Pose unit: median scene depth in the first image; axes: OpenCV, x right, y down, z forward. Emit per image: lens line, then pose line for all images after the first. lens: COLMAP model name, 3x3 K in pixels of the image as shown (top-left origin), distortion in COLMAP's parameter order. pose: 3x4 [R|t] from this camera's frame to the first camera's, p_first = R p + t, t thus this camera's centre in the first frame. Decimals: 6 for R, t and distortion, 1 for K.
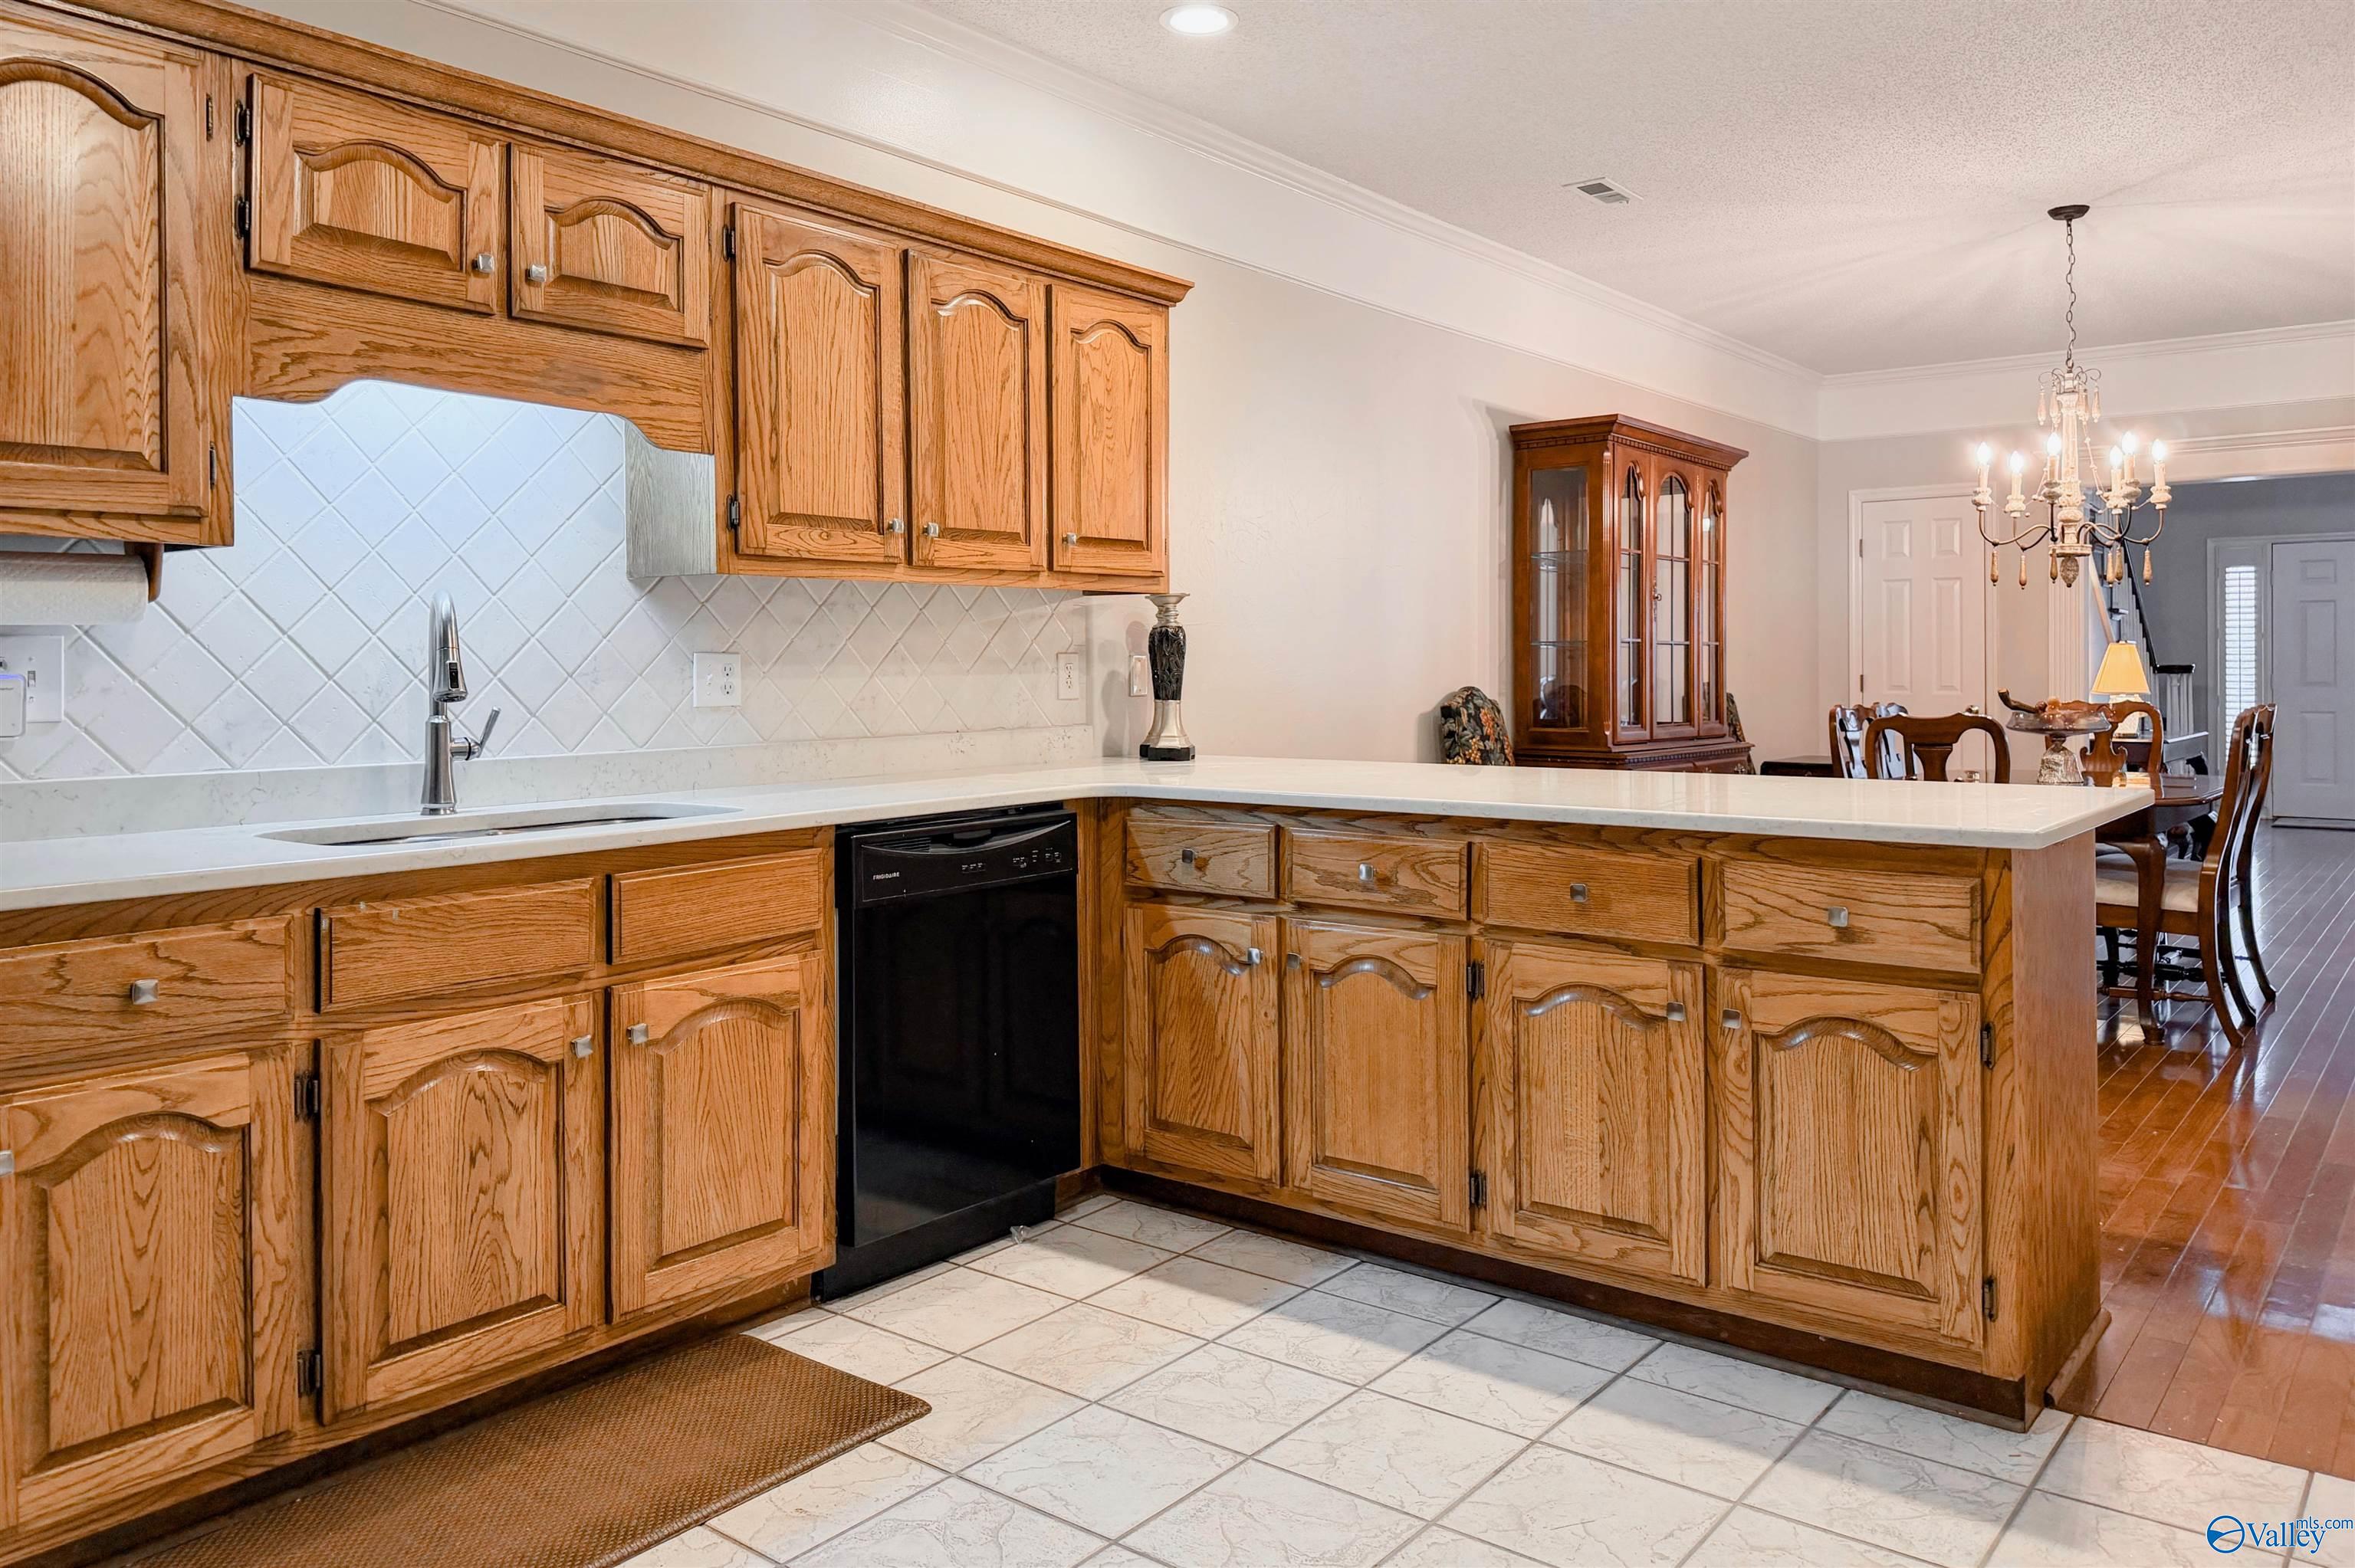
lens RADIAL K [[1676.1, 0, 1178.4], [0, 1676.1, 682.3], [0, 0, 1]] dist [0.045299, -0.000611]
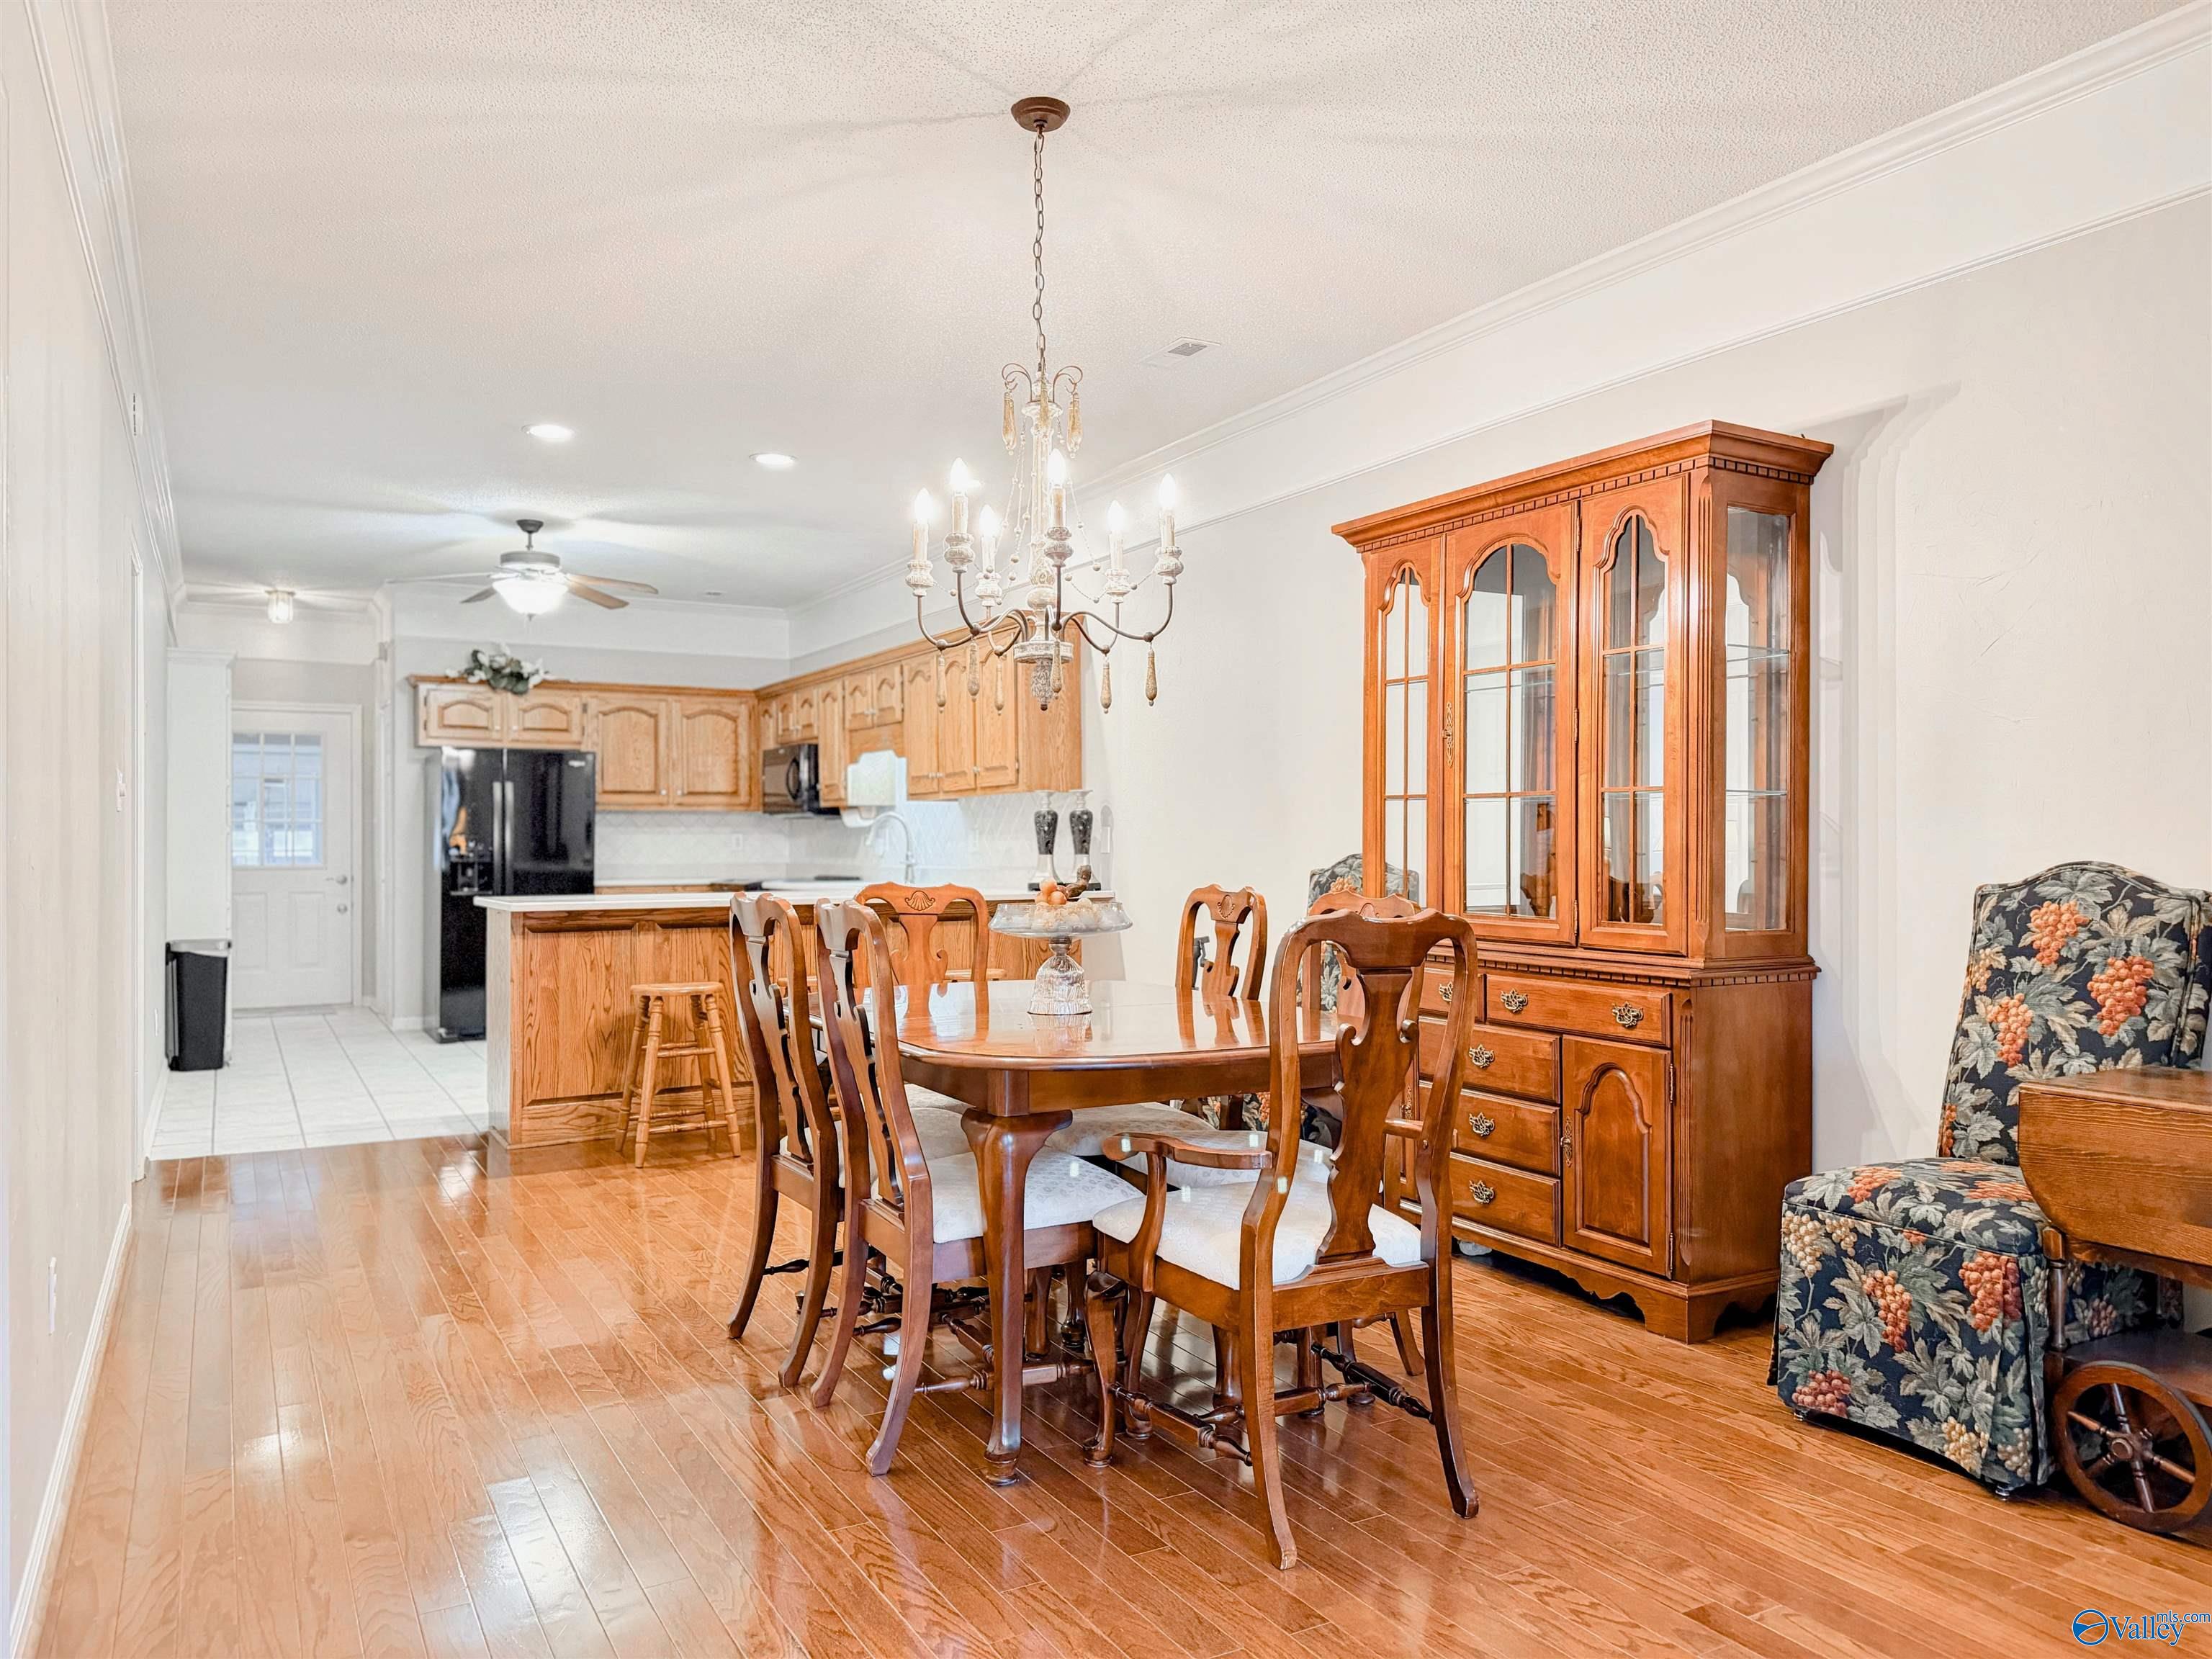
lens RADIAL K [[1551.3, 0, 1106.0], [0, 1551.3, 829.5], [0, 0, 1]] dist [0.125913, -0.206498]
pose [[-0.383161, -0.003292, -0.923676, 1.942237], [-0.001300, 0.999995, -0.003025, -0.013002], [0.923681, 0.000042, -0.383163, 2.292608]]
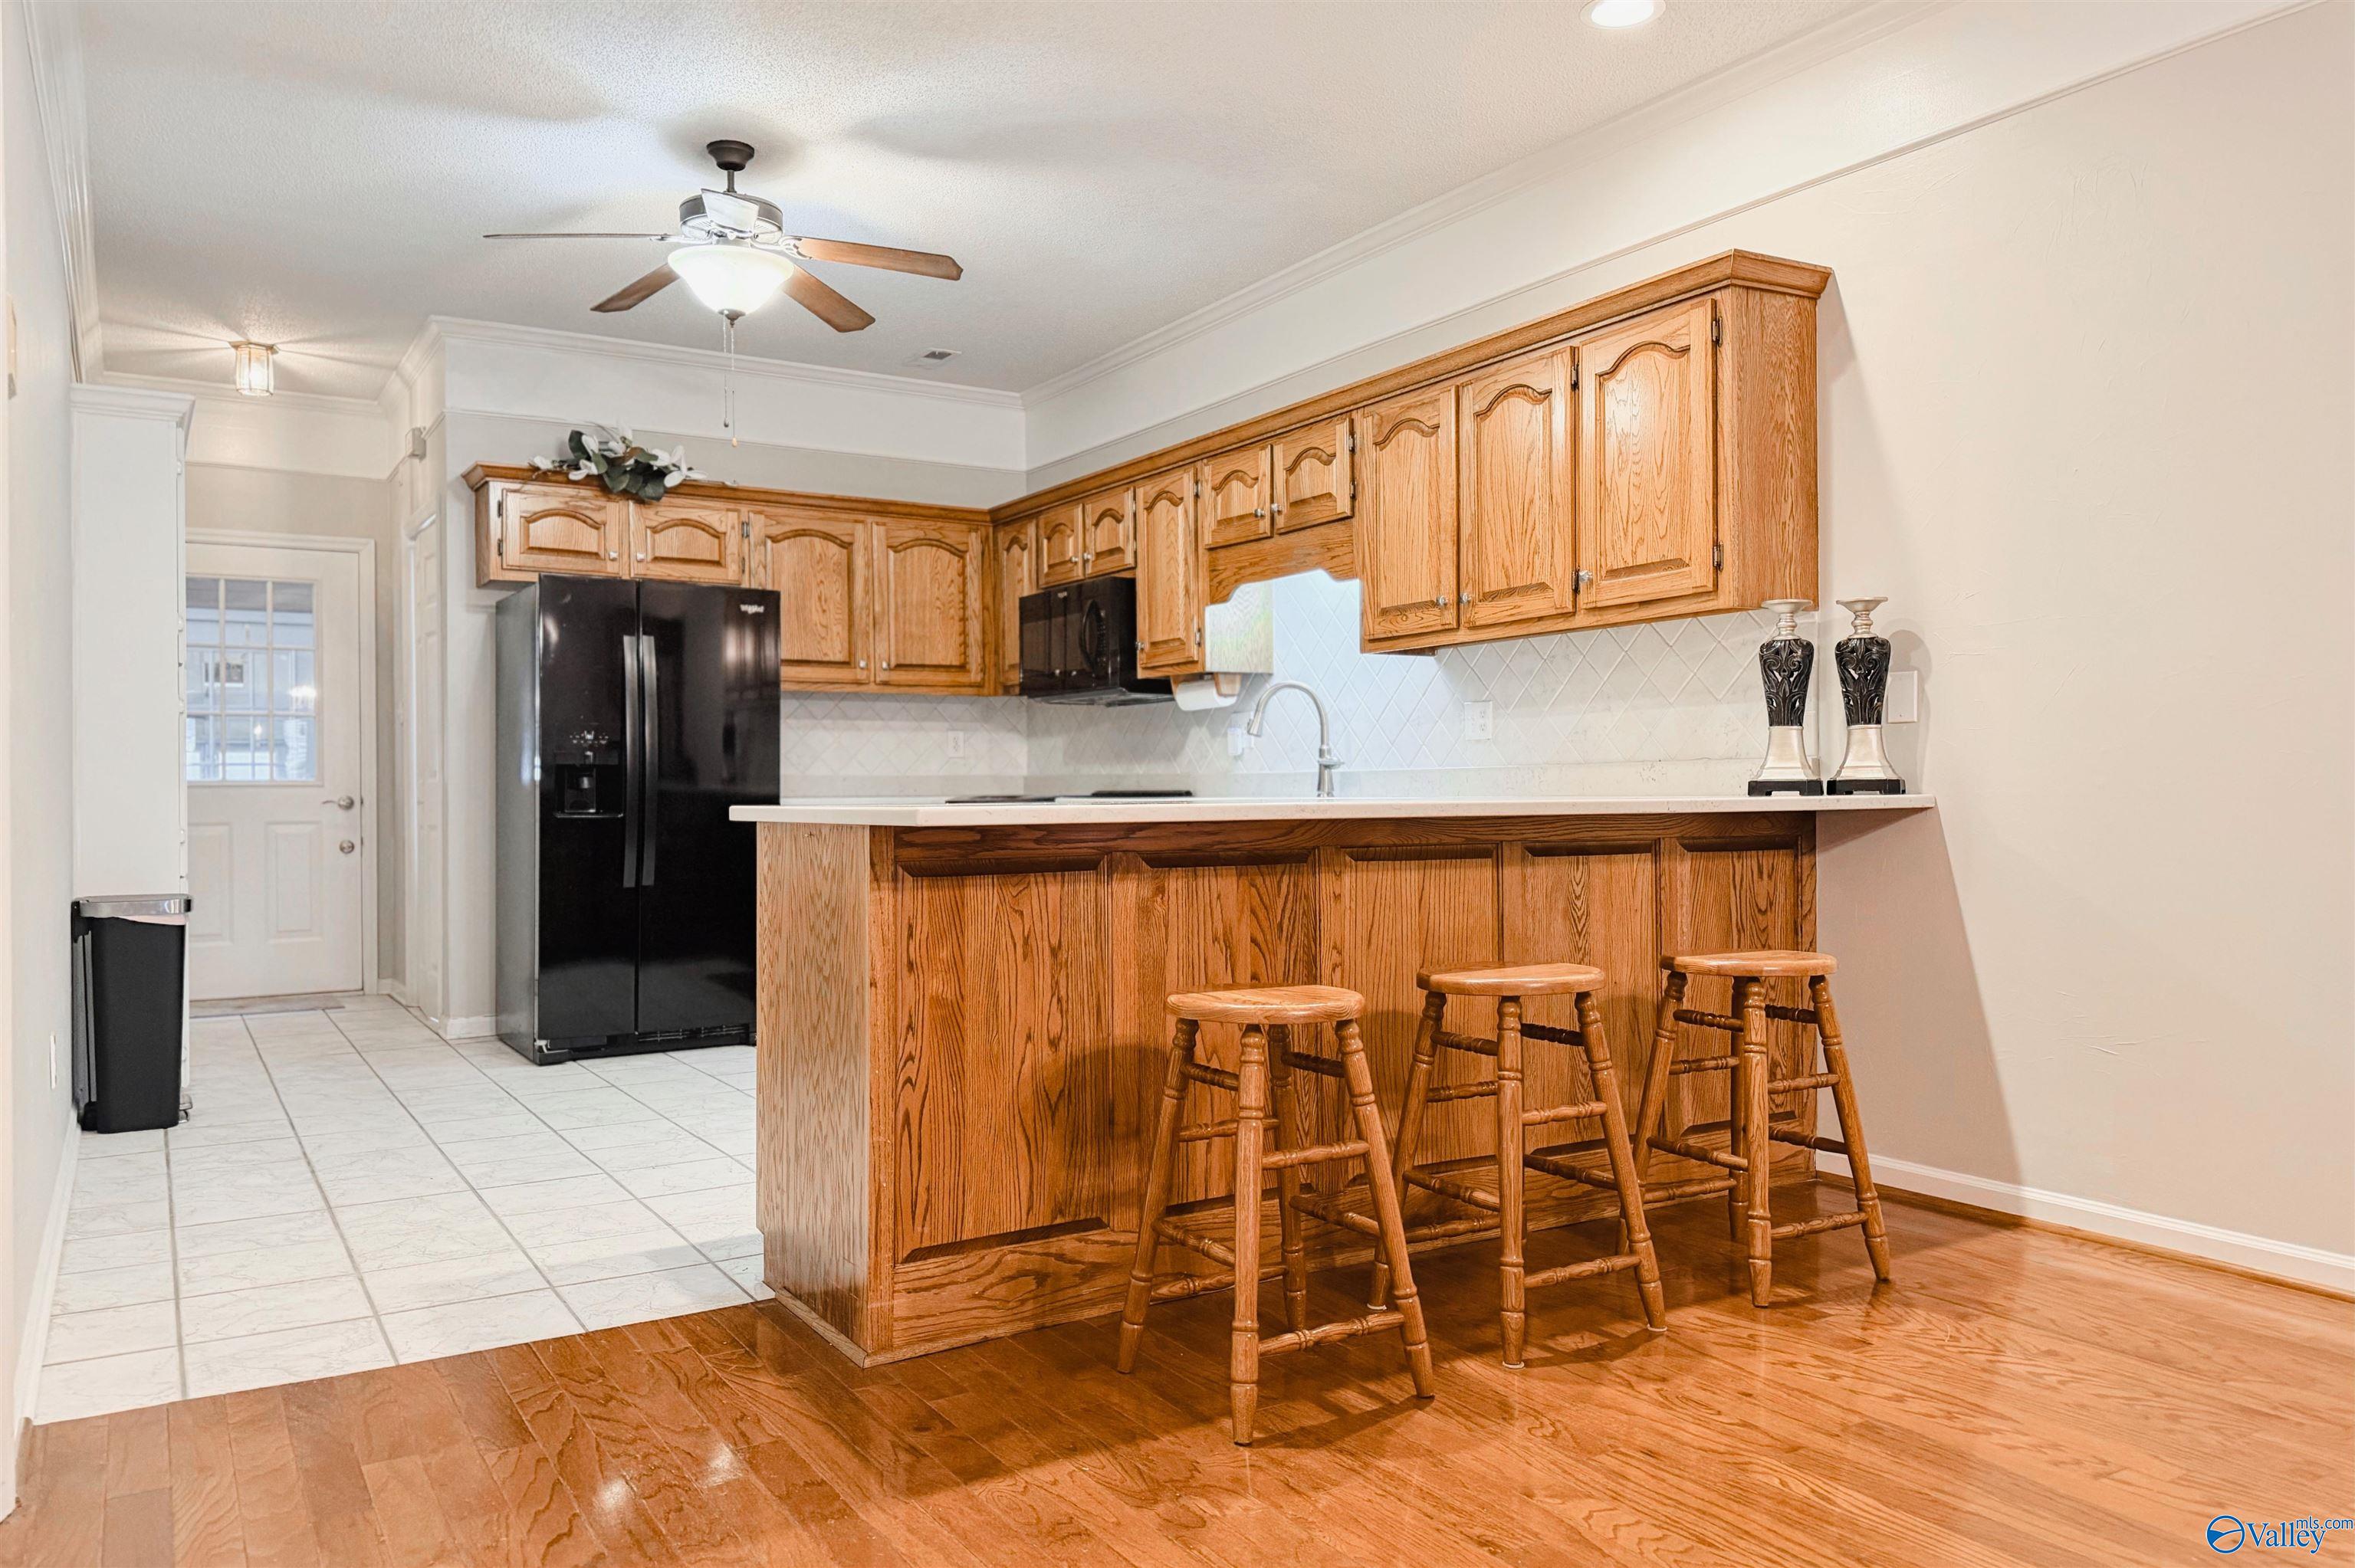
lens RADIAL K [[1668.5, 0, 1177.5], [0, 1668.5, 784.0], [0, 0, 1]] dist [0.130840, -0.181826]
pose [[-0.348793, 0.005647, -0.937183, 1.285051], [0.001662, 0.999984, 0.005407, 0.049365], [0.937198, 0.000328, -0.348797, 1.416097]]
